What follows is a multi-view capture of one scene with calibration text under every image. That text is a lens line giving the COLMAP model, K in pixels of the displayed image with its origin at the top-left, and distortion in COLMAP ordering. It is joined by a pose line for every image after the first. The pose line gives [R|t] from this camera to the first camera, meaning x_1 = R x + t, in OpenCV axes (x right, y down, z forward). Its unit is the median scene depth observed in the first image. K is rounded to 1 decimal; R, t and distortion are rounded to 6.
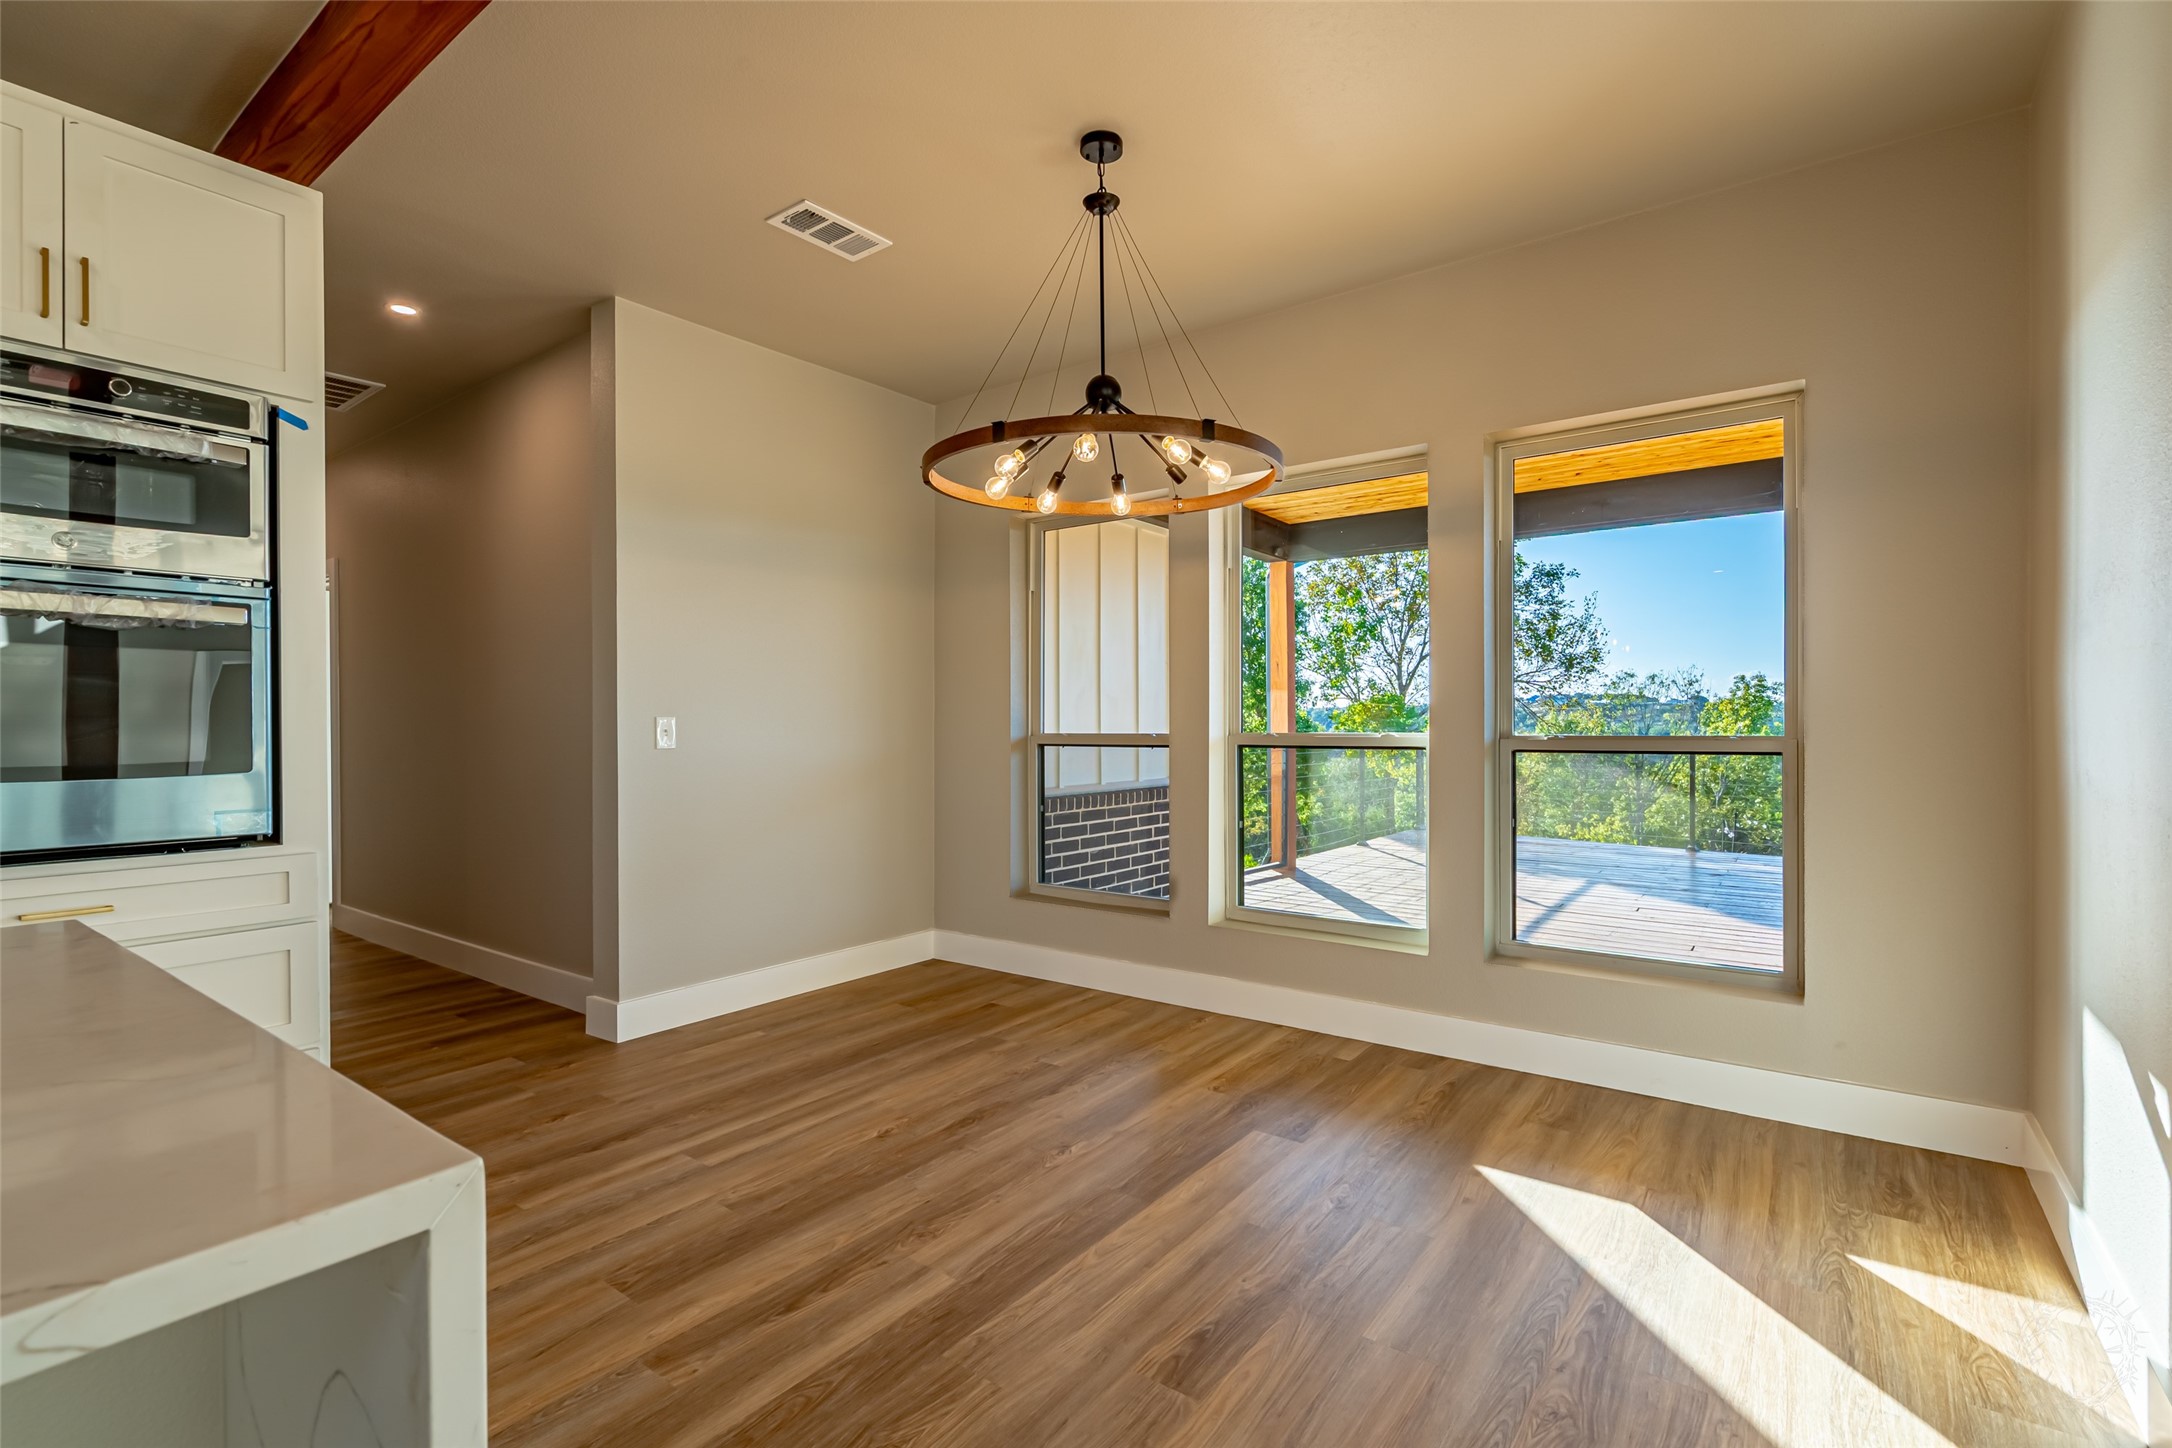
lens RADIAL K [[989.6, 0, 1105.4], [0, 989.6, 728.6], [0, 0, 1]] dist [-0.004433, 0.001141]
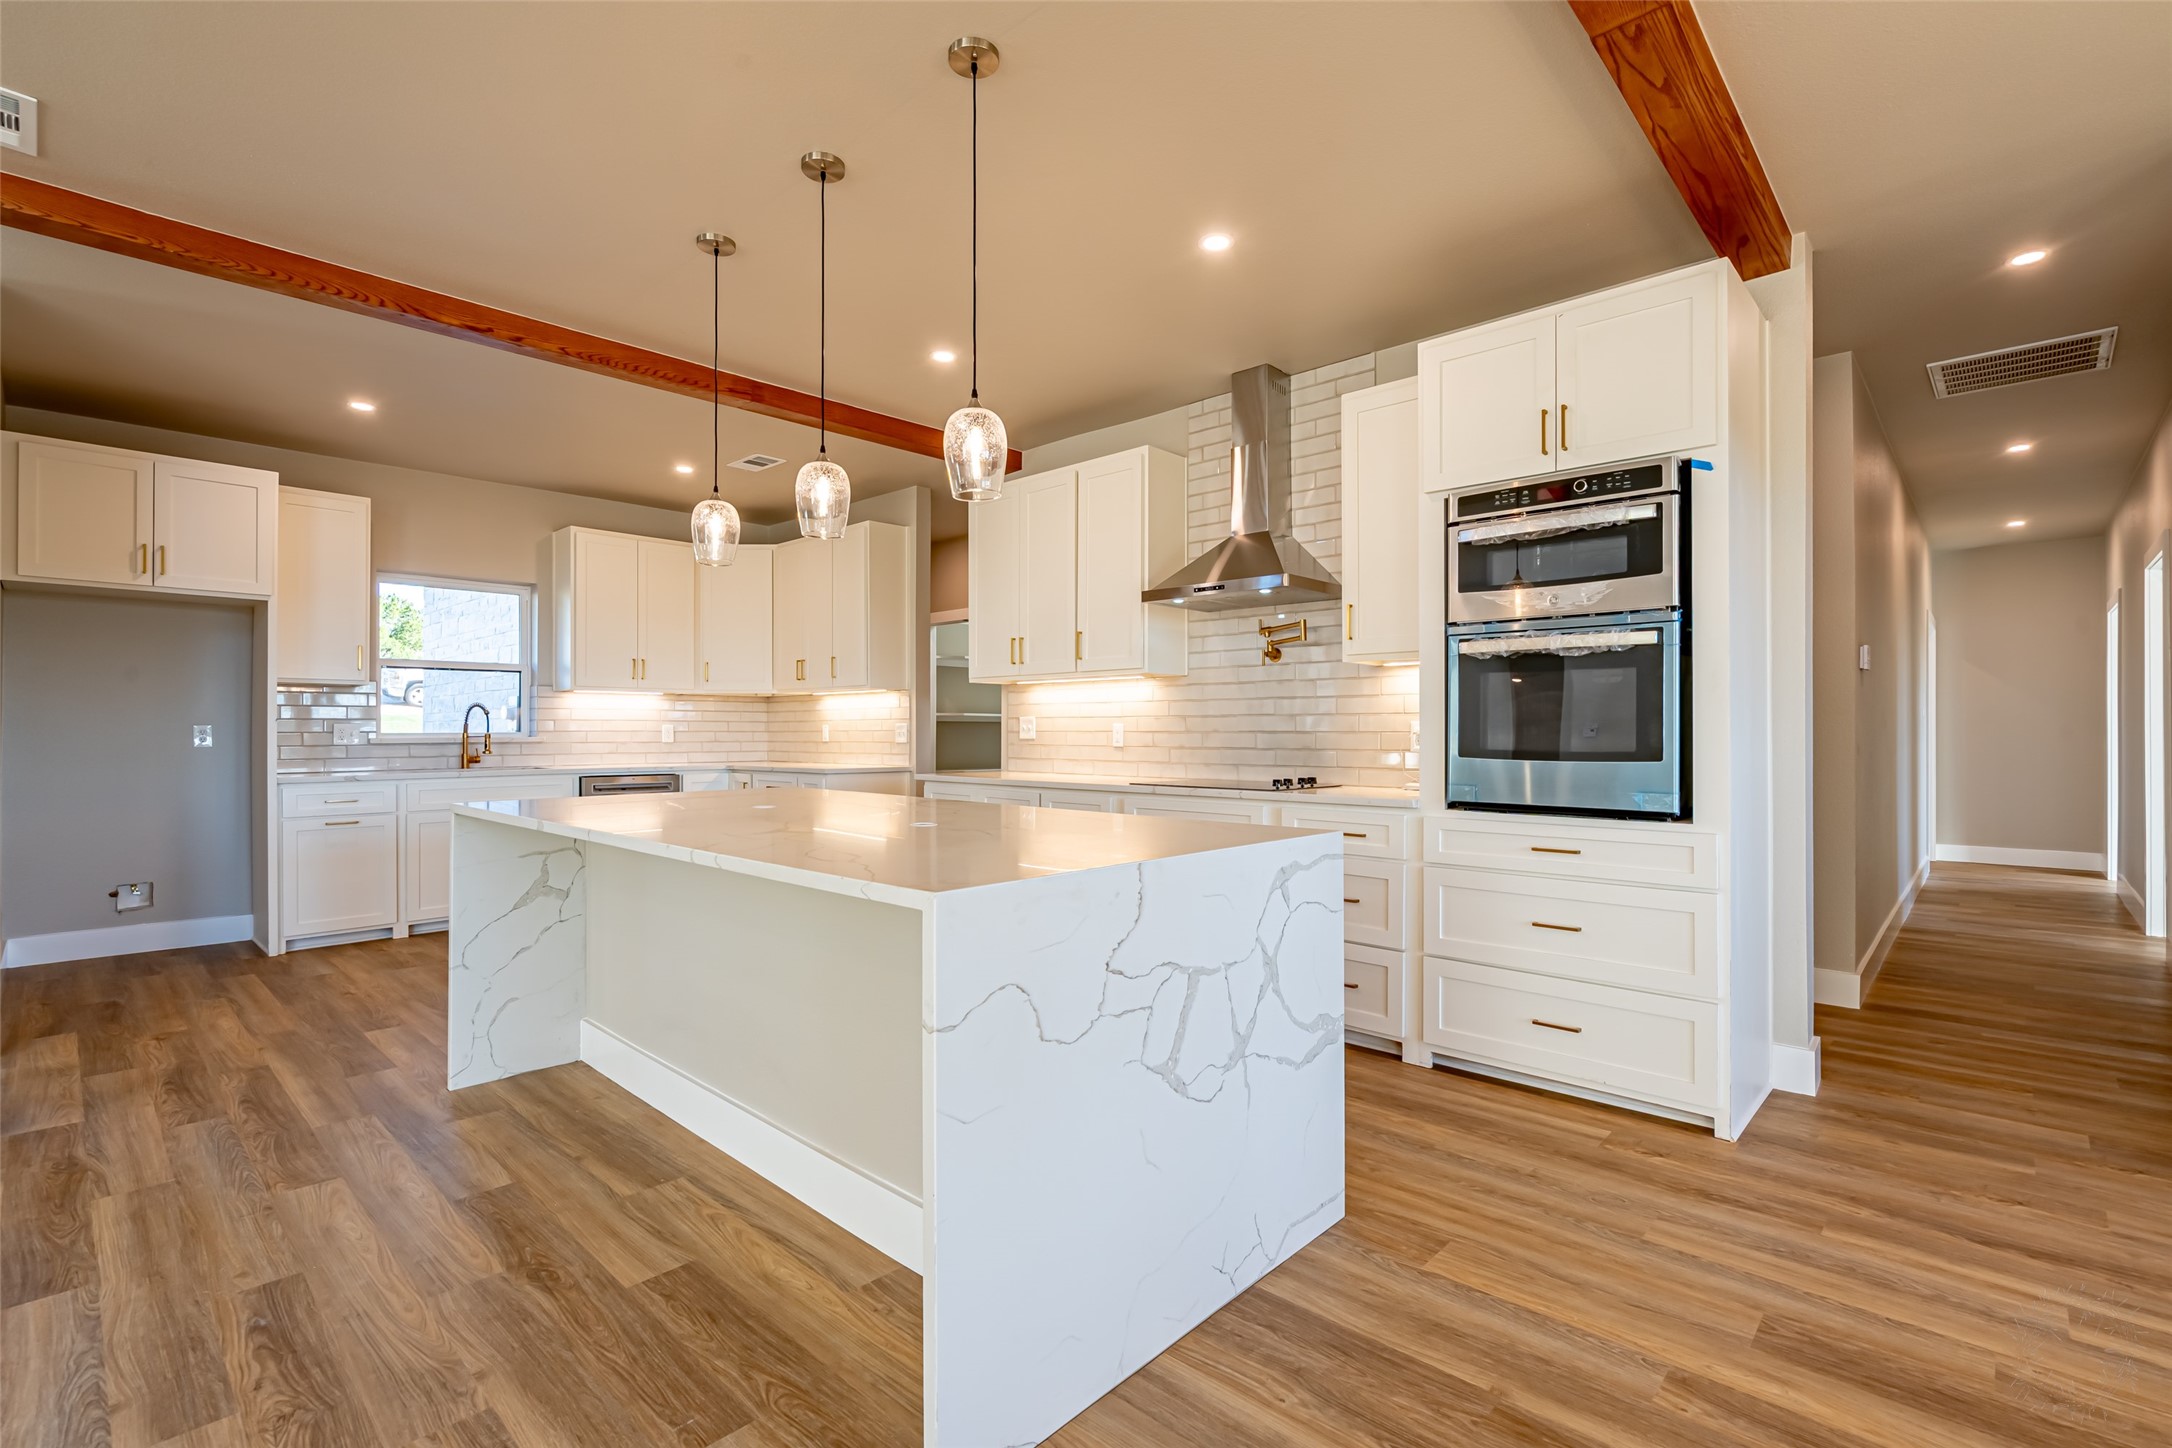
lens RADIAL K [[989.6, 0, 1068.4], [0, 989.6, 726.1], [0, 0, 1]] dist [-0.004433, 0.001141]
pose [[-0.145922, -0.001122, -0.989295, 0.463782], [-0.003327, 0.999994, -0.000643, 0.002384], [0.989290, 0.003198, -0.145925, 0.430839]]
